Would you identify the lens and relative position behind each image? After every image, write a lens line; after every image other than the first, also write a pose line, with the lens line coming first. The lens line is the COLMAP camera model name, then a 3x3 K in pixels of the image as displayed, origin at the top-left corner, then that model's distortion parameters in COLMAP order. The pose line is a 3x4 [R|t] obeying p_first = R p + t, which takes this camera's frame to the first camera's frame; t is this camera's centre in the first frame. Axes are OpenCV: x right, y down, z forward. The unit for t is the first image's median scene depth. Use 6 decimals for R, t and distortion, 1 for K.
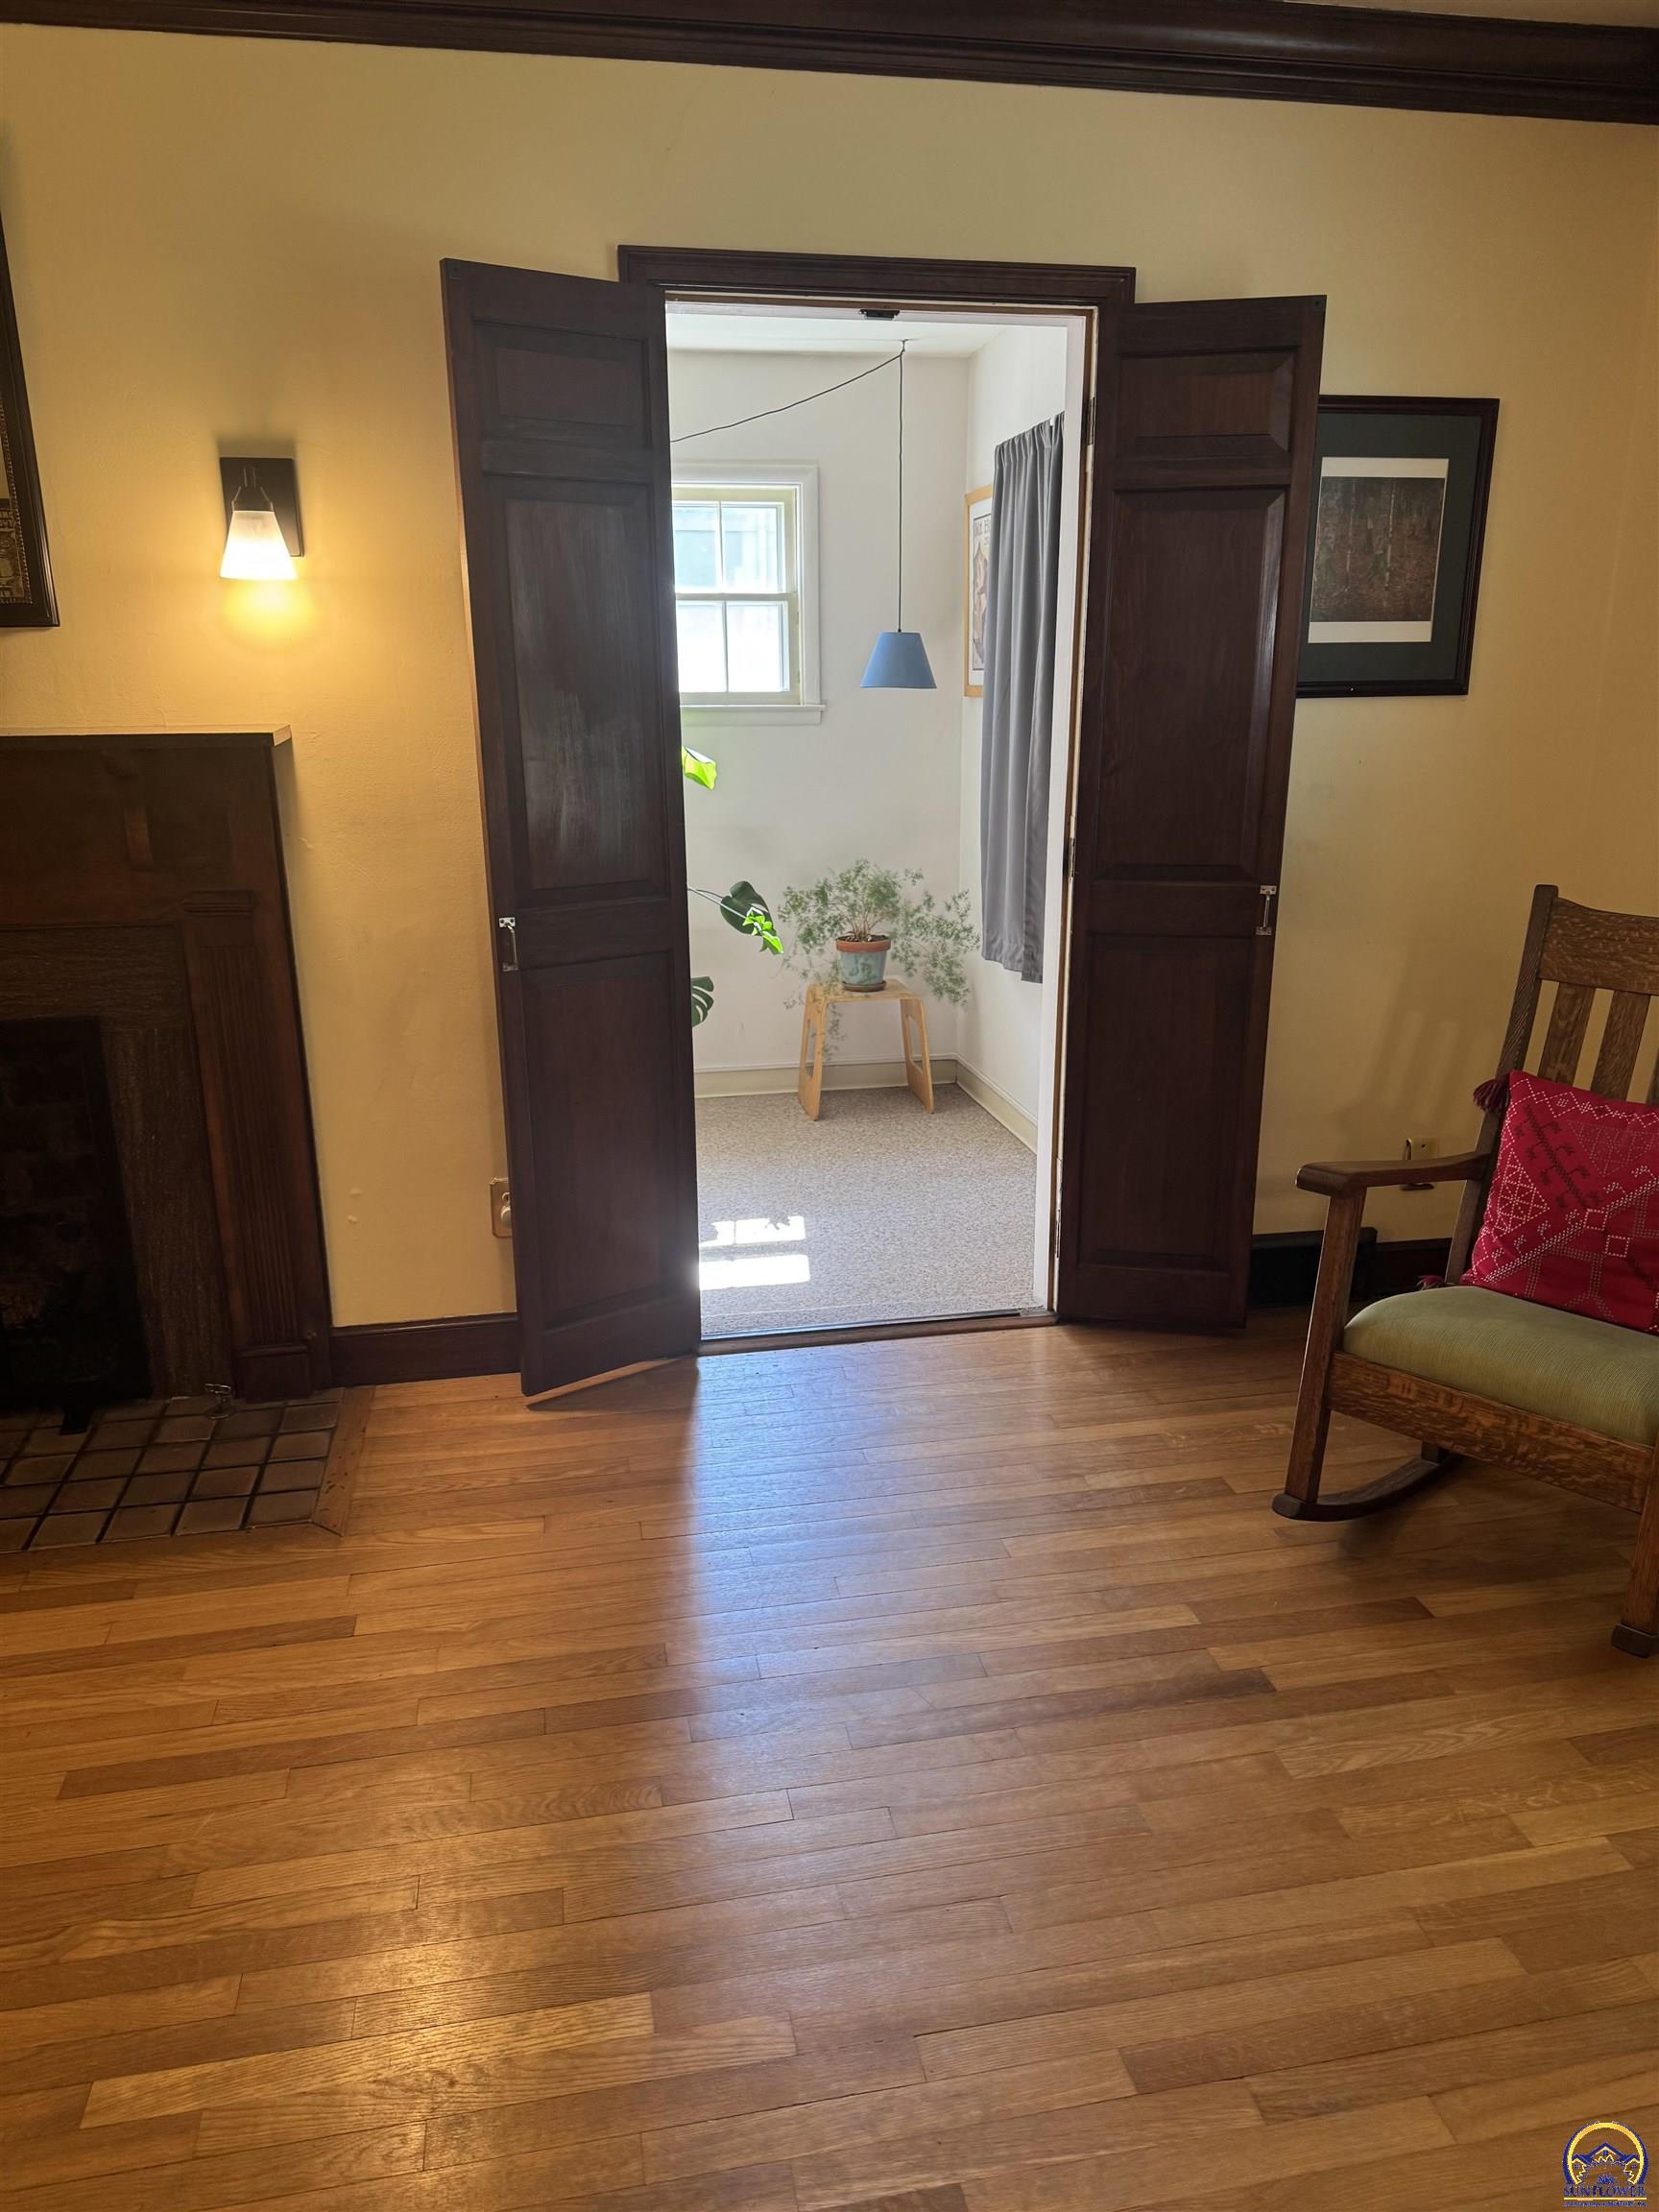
lens RADIAL K [[1525.3, 0, 826.4], [0, 1525.3, 1111.8], [0, 0, 1]] dist [0.064644, -0.087302]
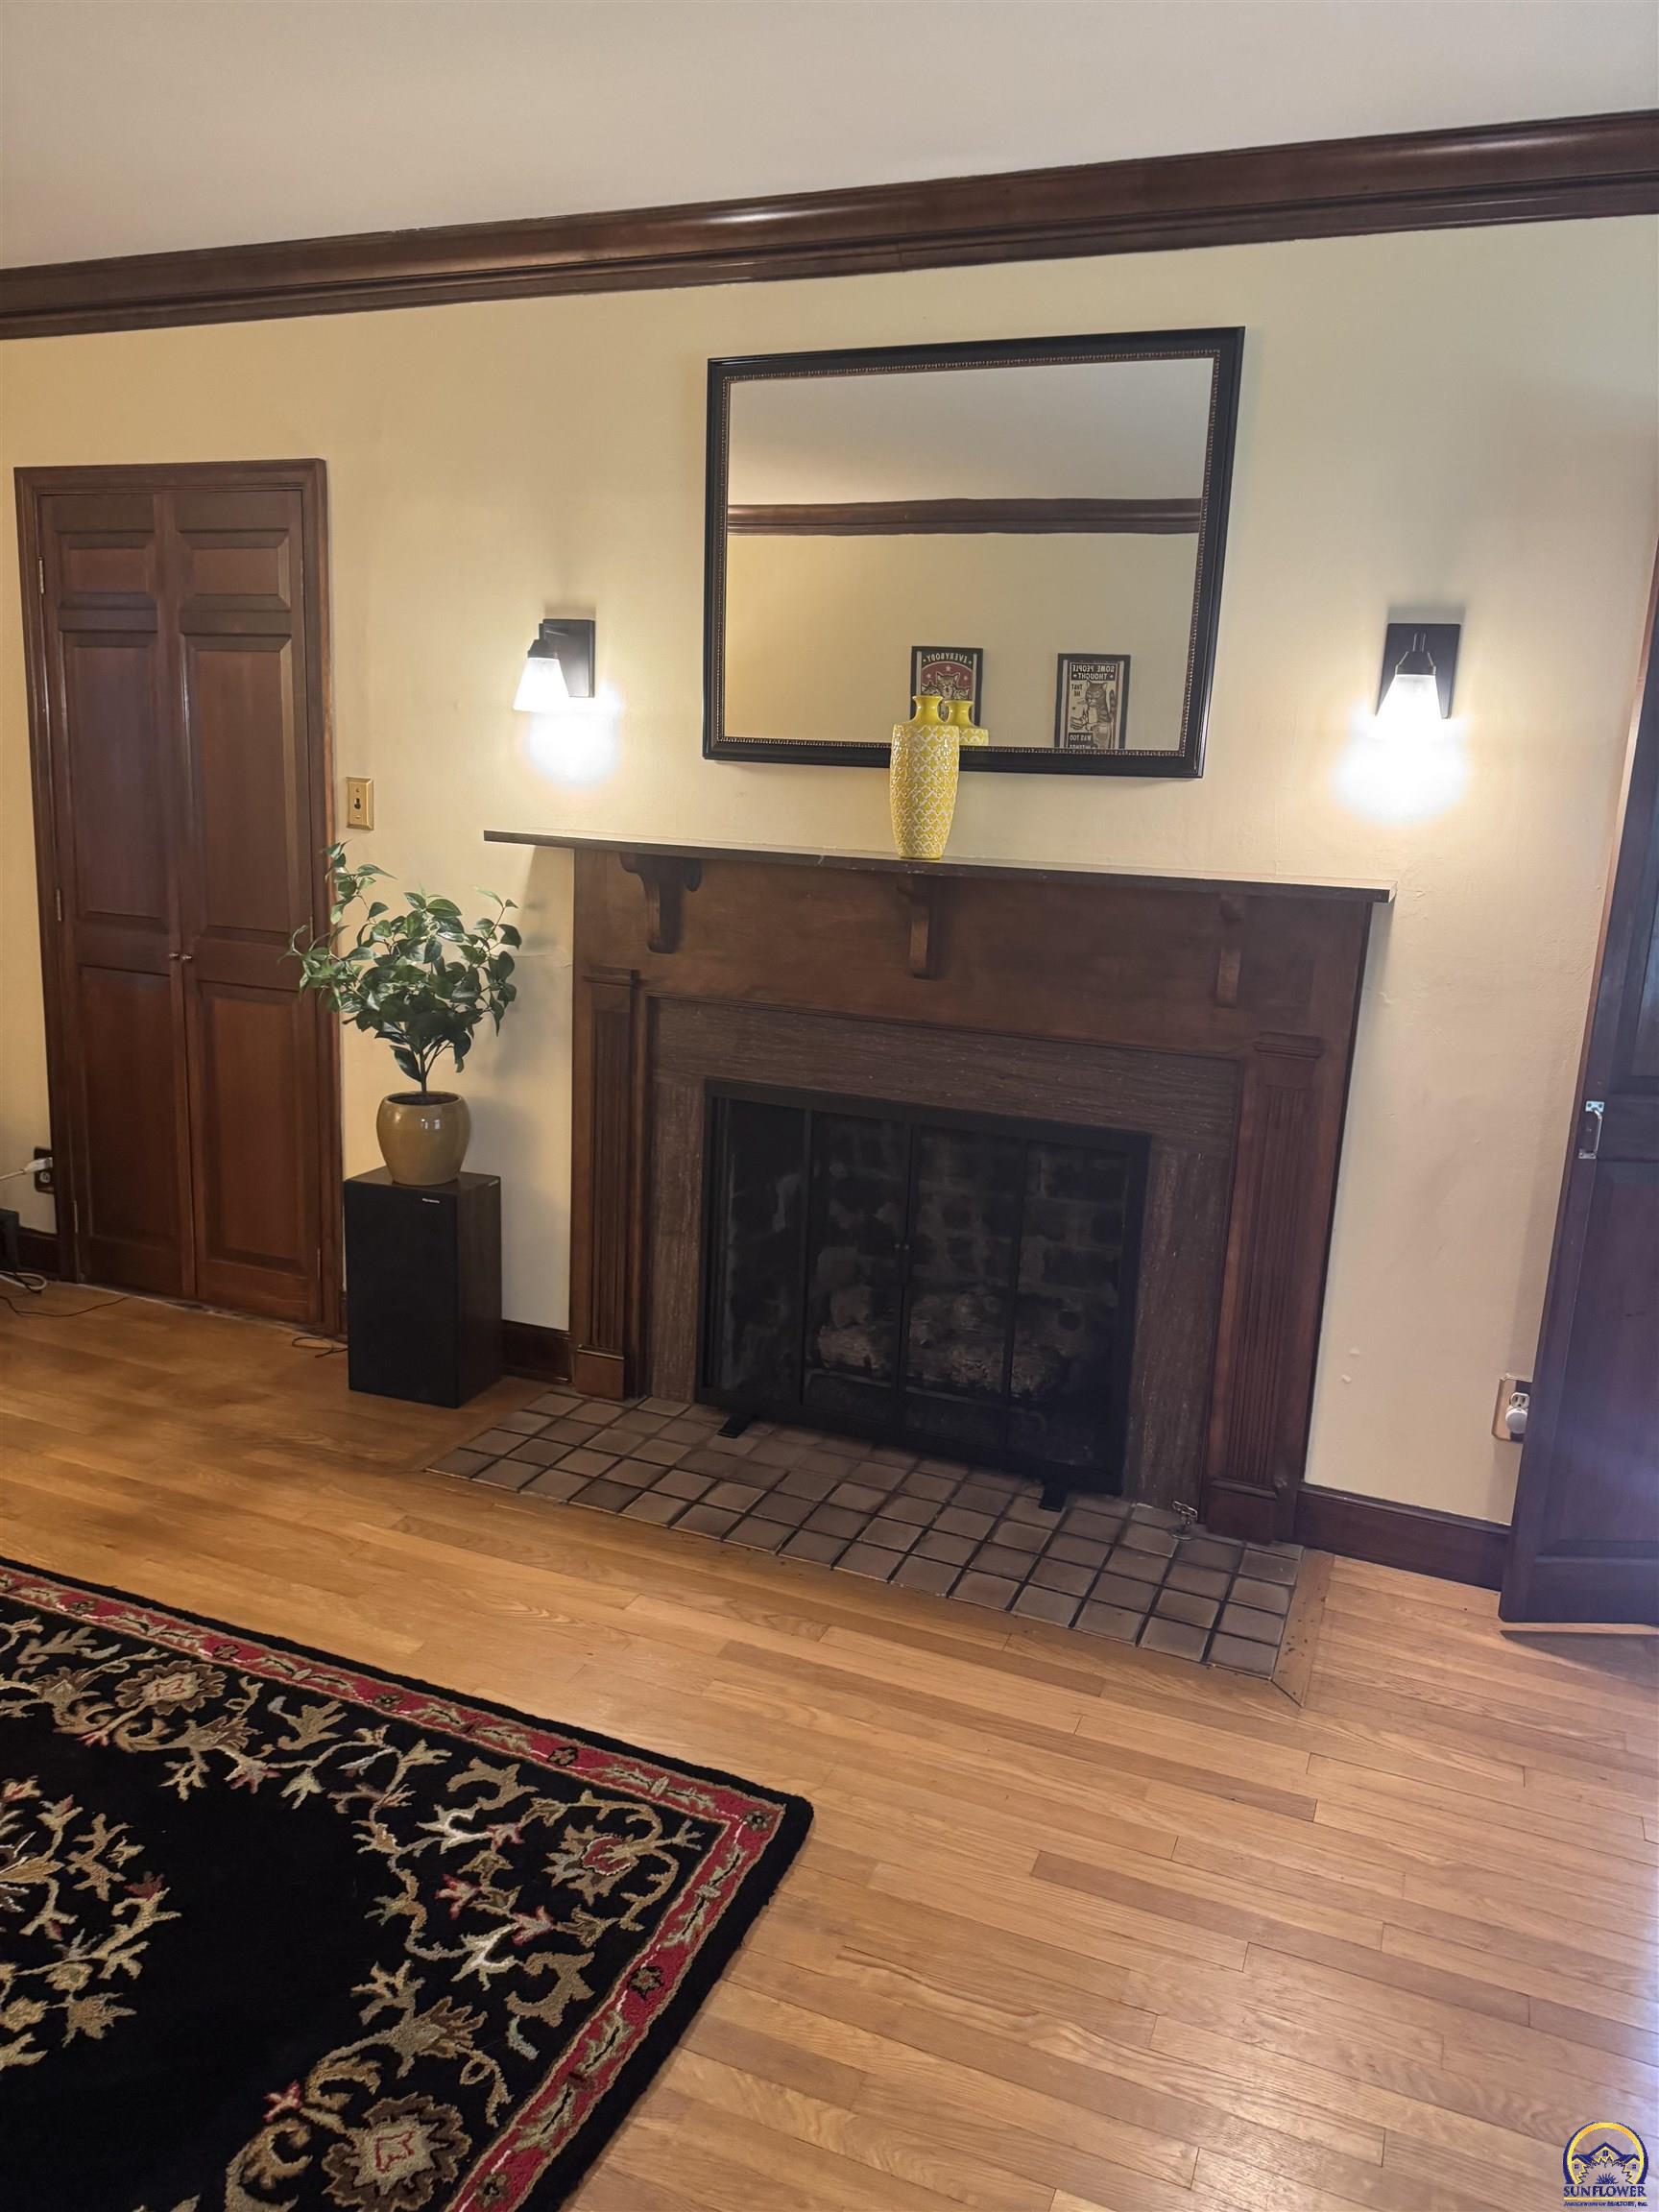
lens RADIAL K [[1525.3, 0, 833.7], [0, 1525.3, 1111.8], [0, 0, 1]] dist [0.064644, -0.087302]
pose [[0.832937, 0.159528, -0.529874, -0.097850], [-0.203723, 0.978694, -0.025590, -0.004621], [0.514503, 0.129262, 0.847690, -0.015475]]
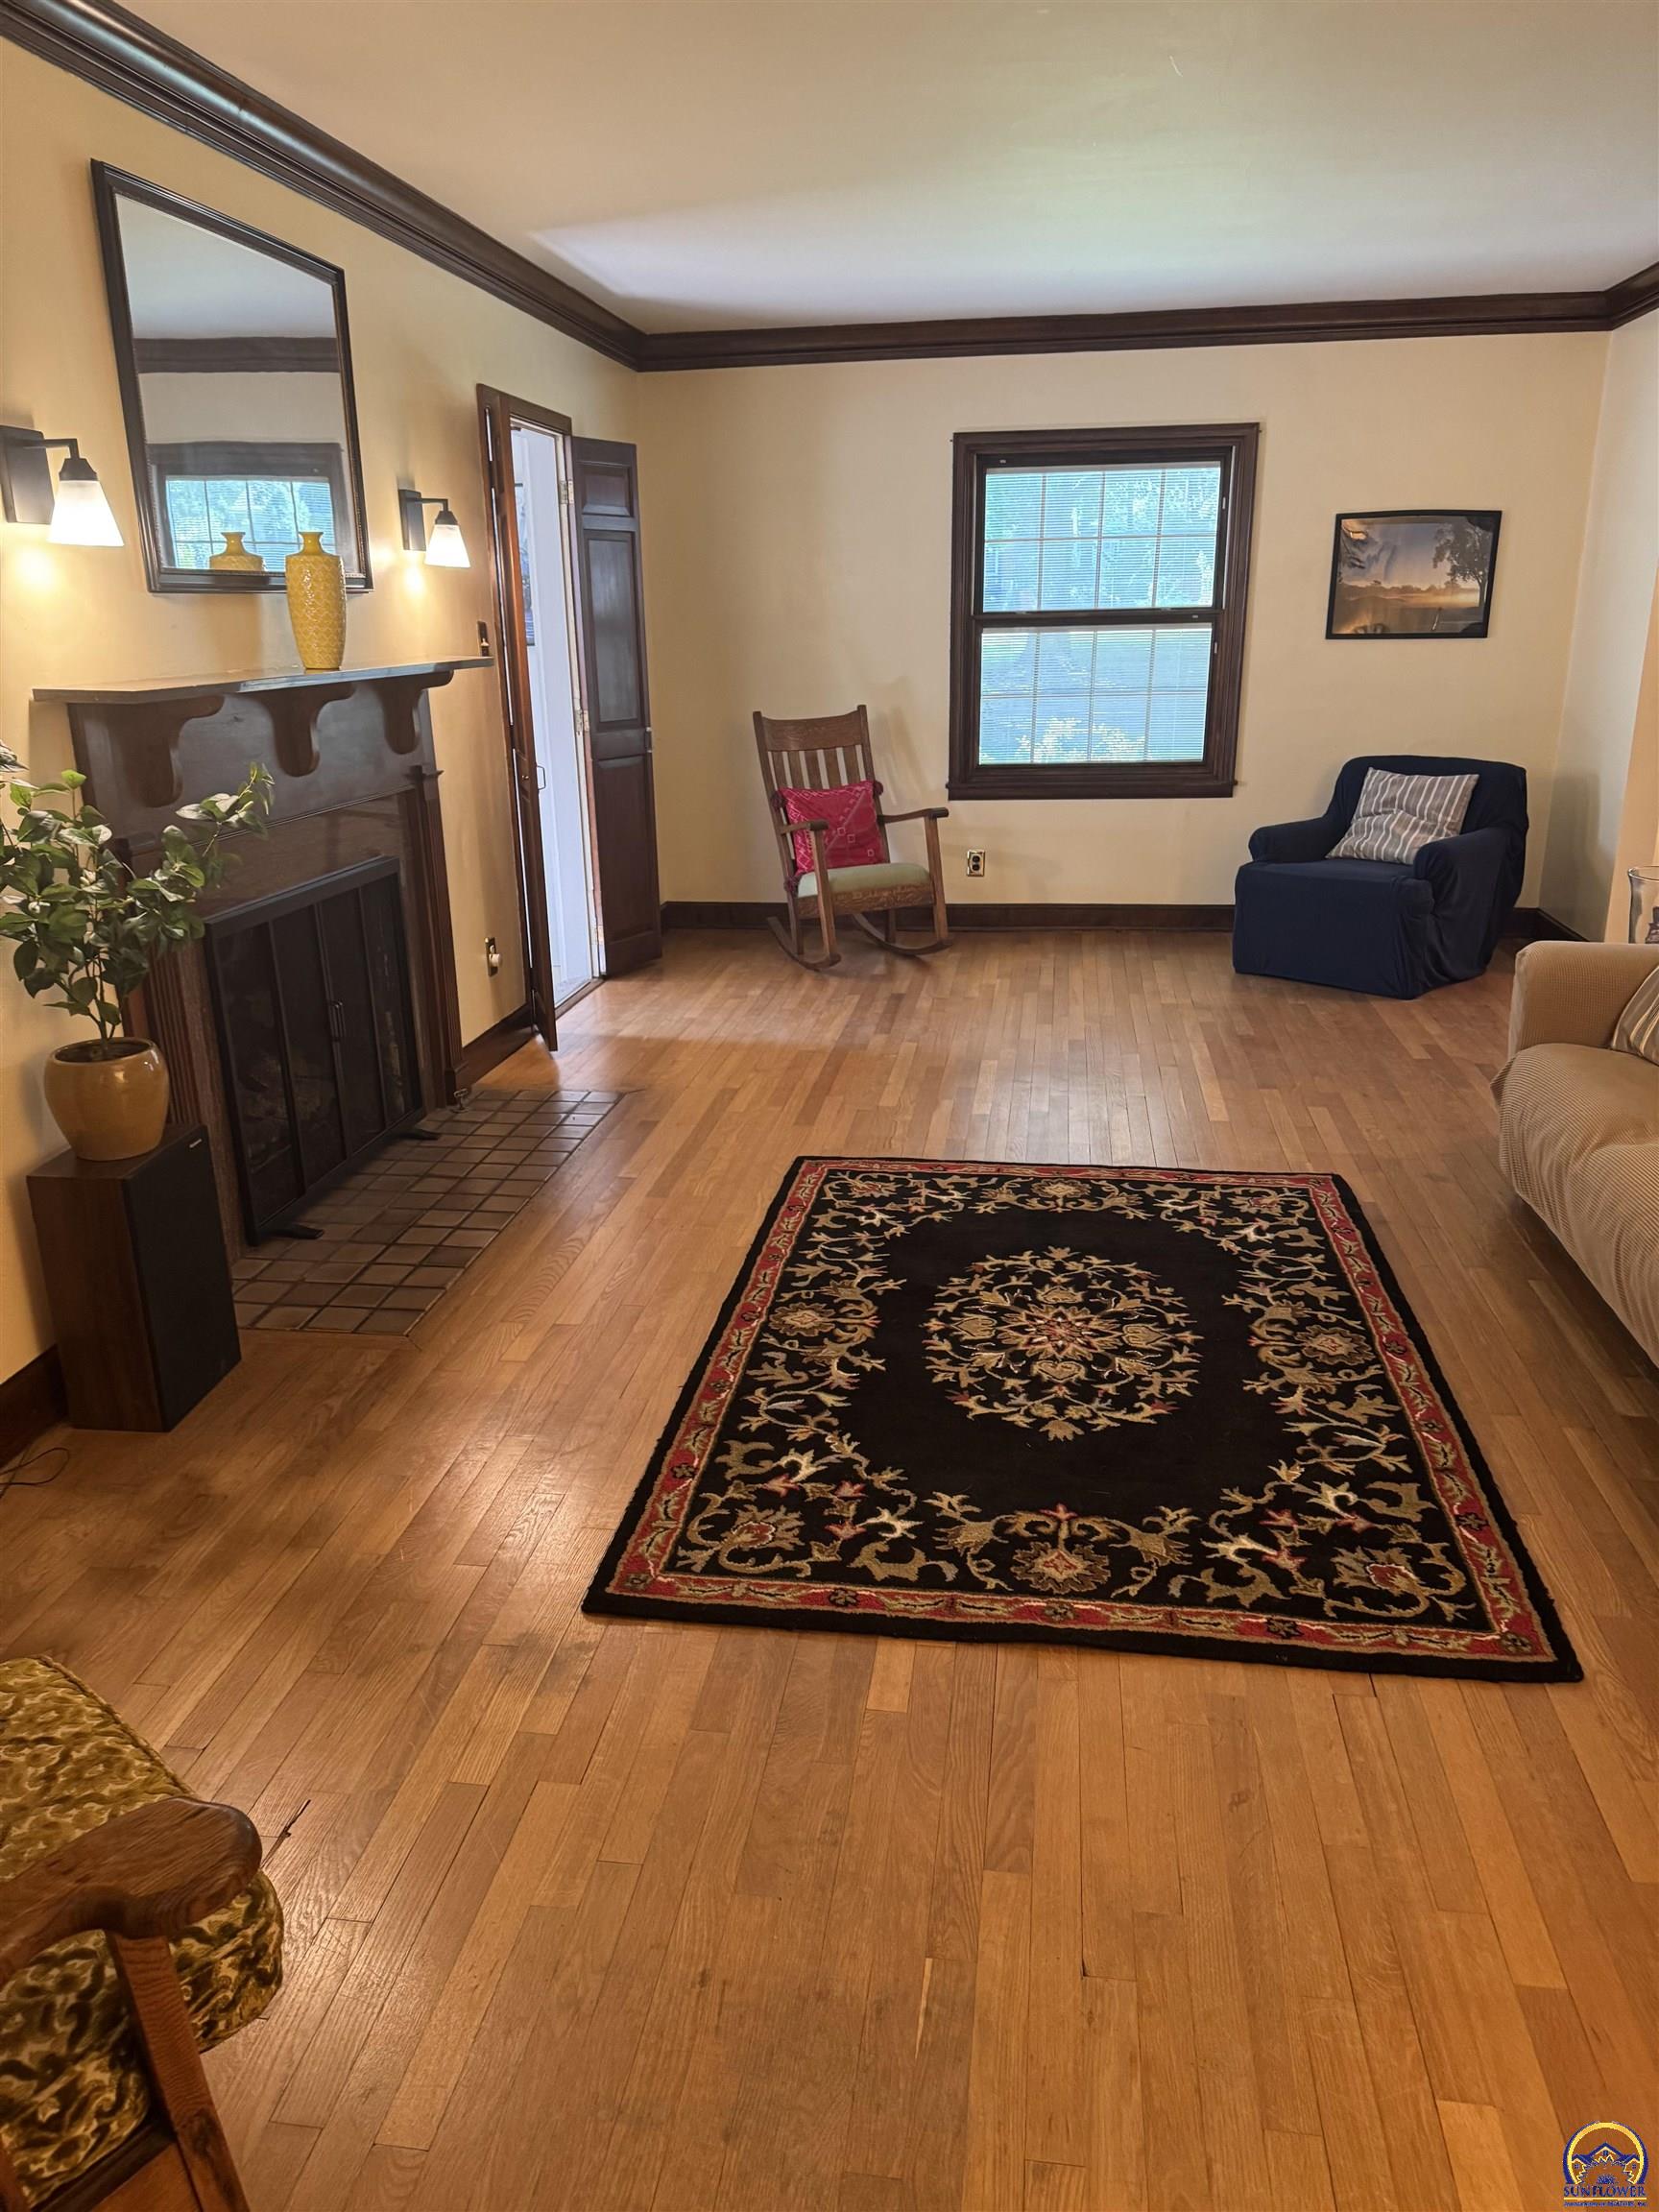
lens RADIAL K [[1525.3, 0, 875.0], [0, 1525.3, 1082.8], [0, 0, 1]] dist [0.064644, -0.087302]
pose [[0.325060, -0.286574, 0.901228, -1.710786], [0.286166, 0.938110, 0.195086, -0.008235], [-0.901357, 0.194486, 0.386950, 0.041386]]
